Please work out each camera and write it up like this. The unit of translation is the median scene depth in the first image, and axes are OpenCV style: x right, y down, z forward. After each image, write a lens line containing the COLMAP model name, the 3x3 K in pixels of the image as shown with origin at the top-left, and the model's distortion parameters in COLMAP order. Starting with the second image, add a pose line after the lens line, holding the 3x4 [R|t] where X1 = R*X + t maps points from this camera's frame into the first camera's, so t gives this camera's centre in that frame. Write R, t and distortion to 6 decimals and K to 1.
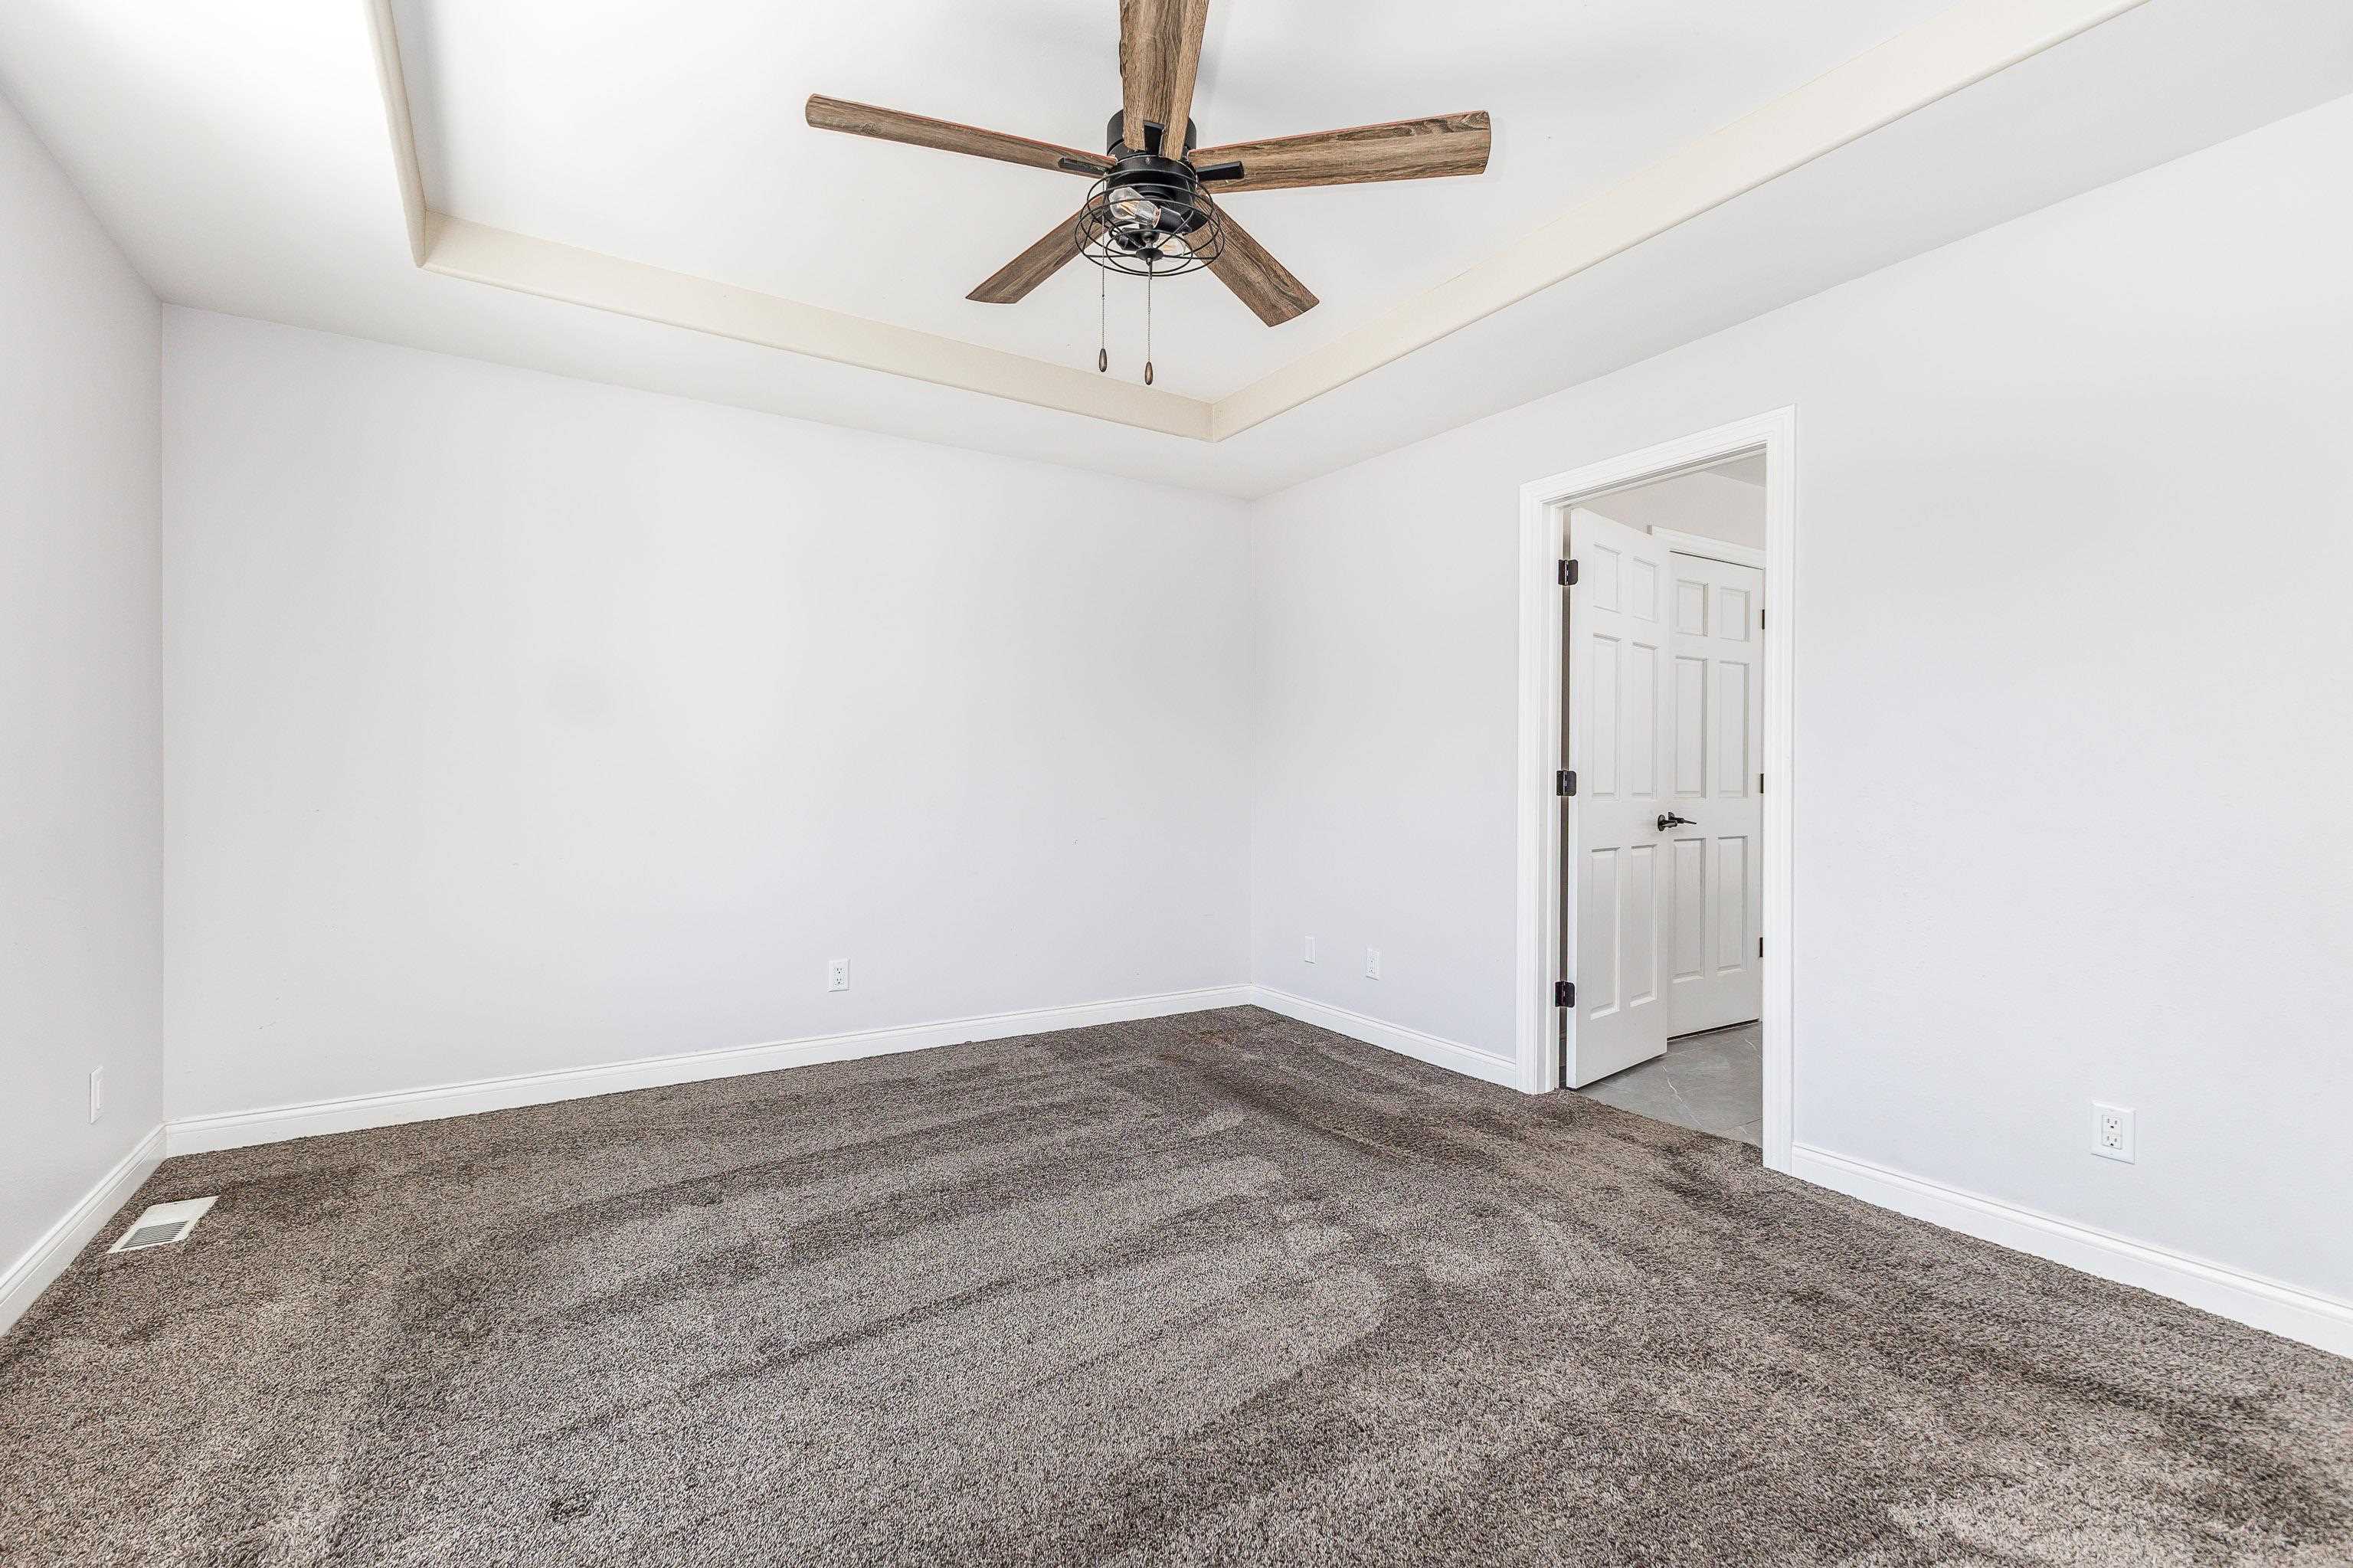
lens RADIAL K [[1034.8, 0, 1170.8], [0, 1034.8, 780.1], [0, 0, 1]] dist [0.014762, -0.004693]
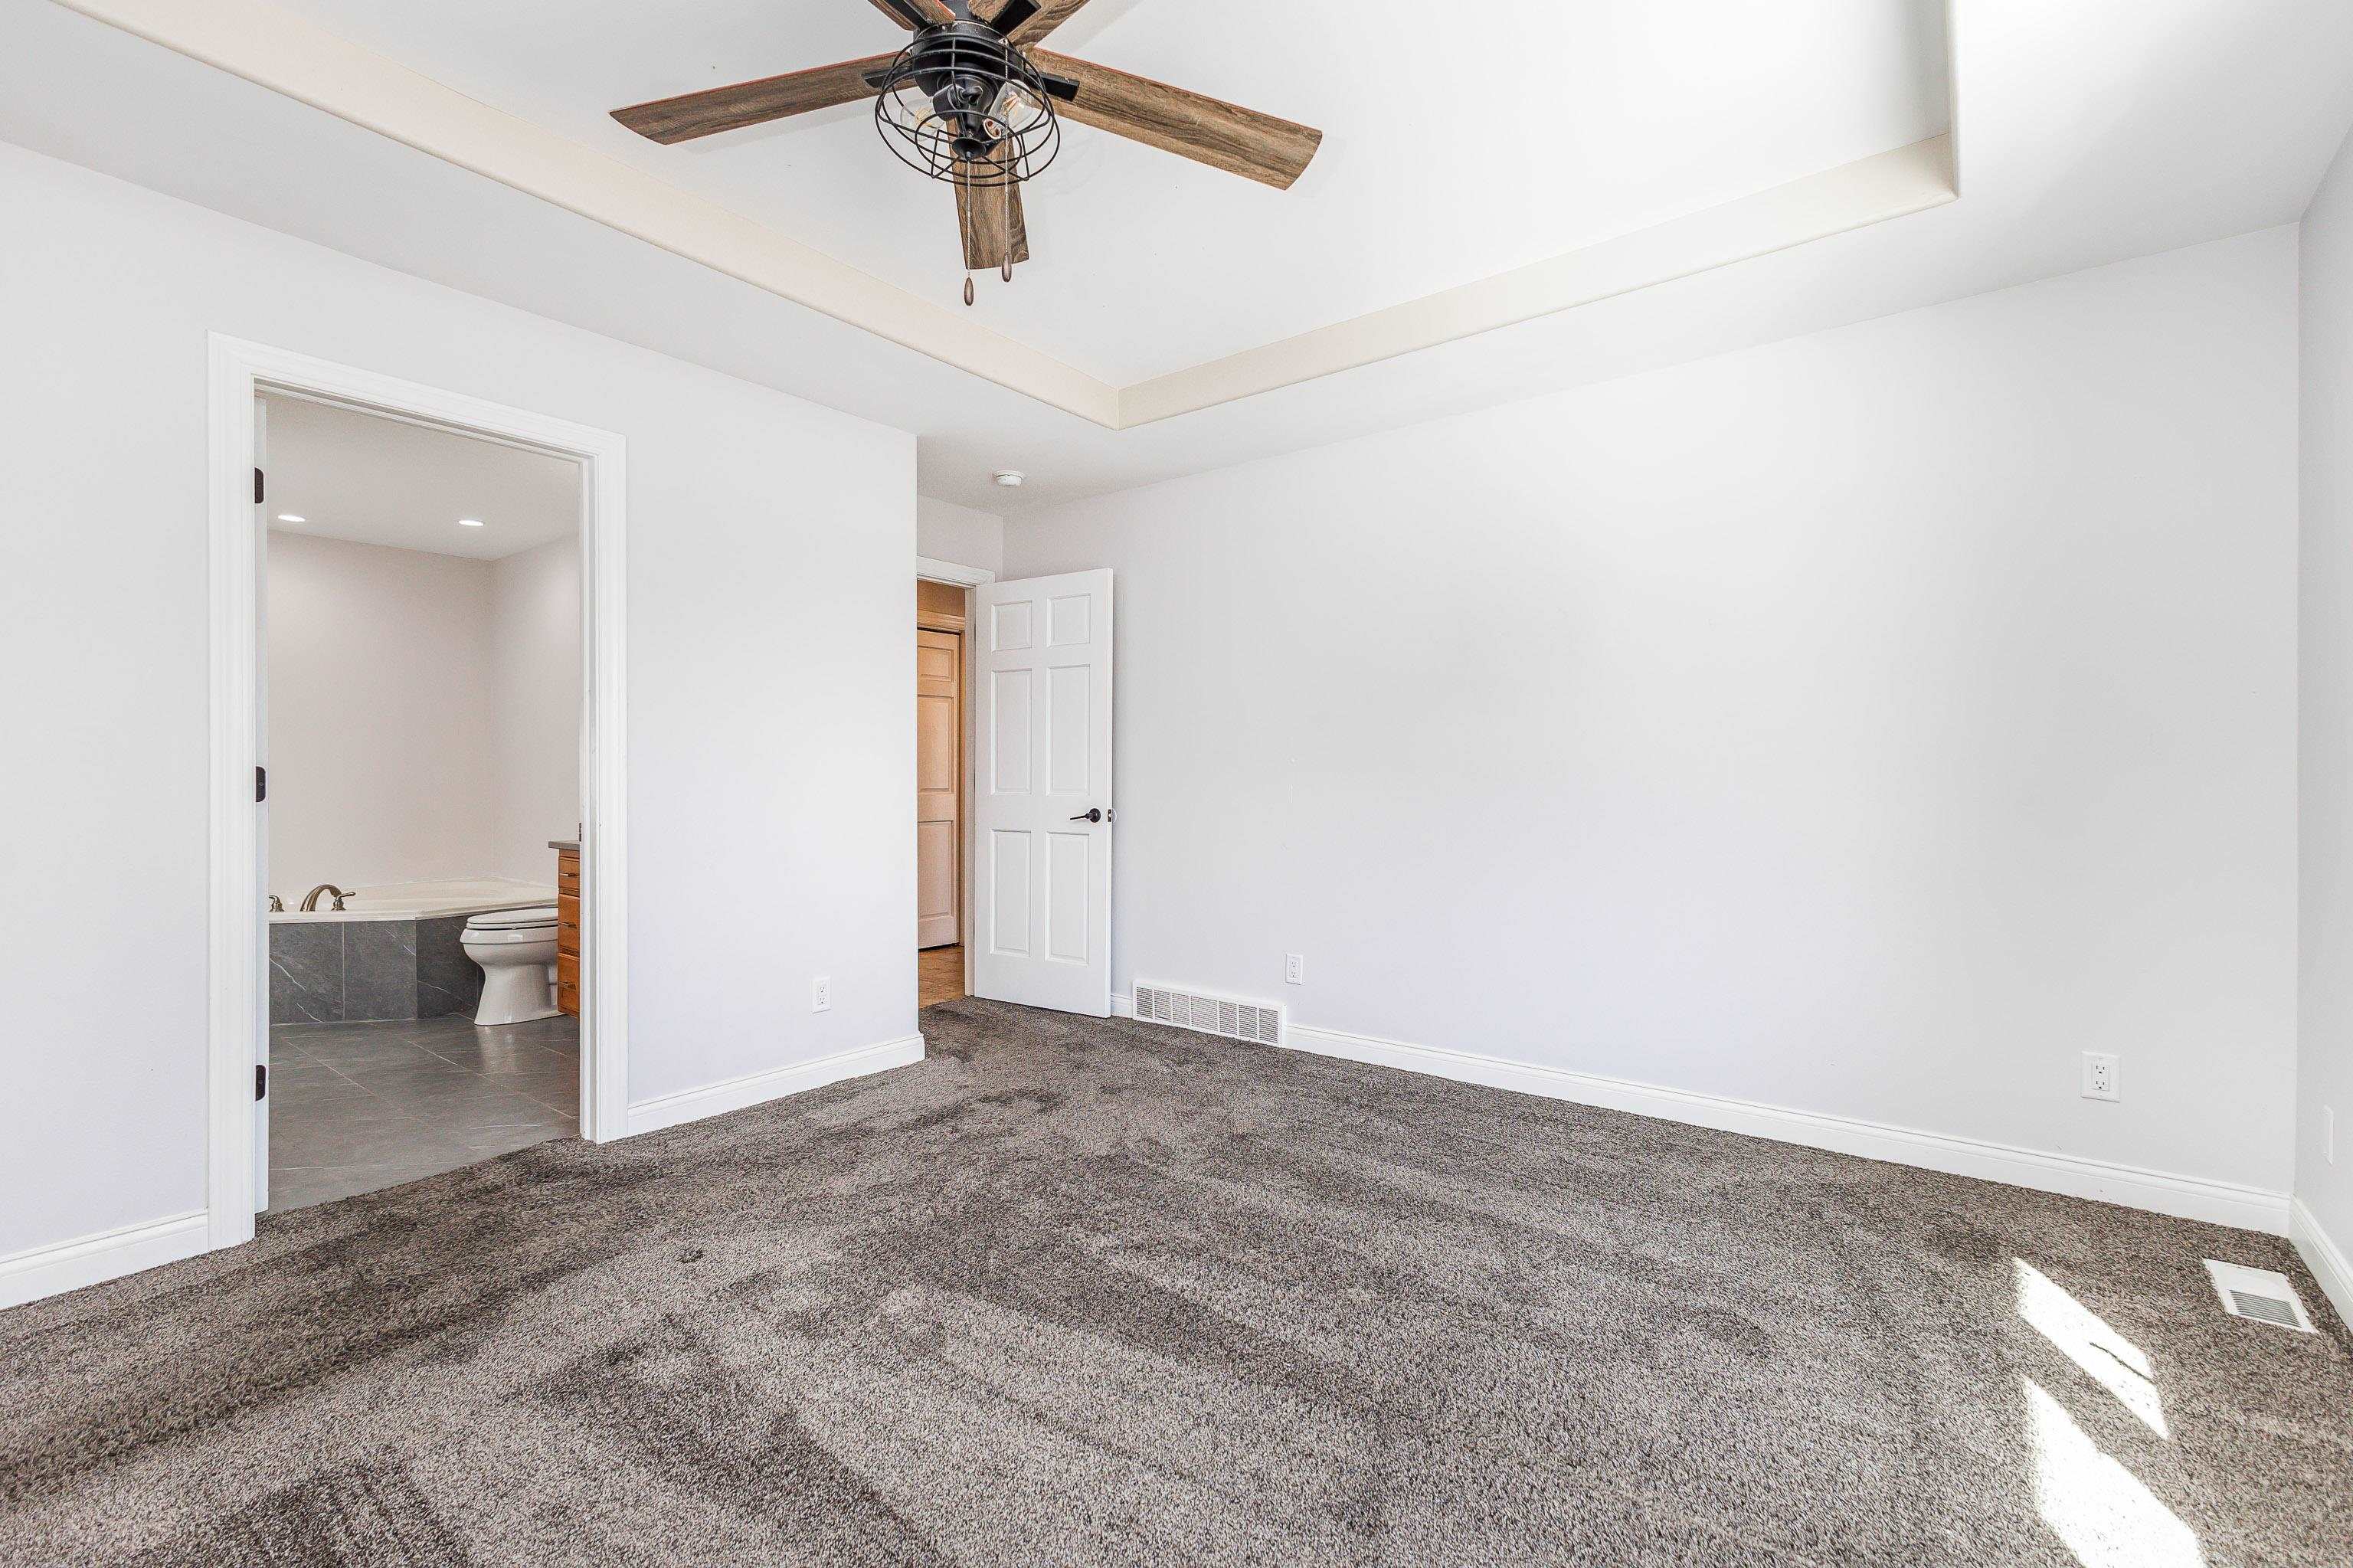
lens RADIAL K [[1034.8, 0, 1168.8], [0, 1034.8, 778.8], [0, 0, 1]] dist [0.014762, -0.004693]
pose [[-0.339805, -0.001628, 0.940494, -0.960041], [0.005835, 0.999976, 0.003840, 0.000205], [-0.940478, 0.006792, -0.339787, 1.263103]]
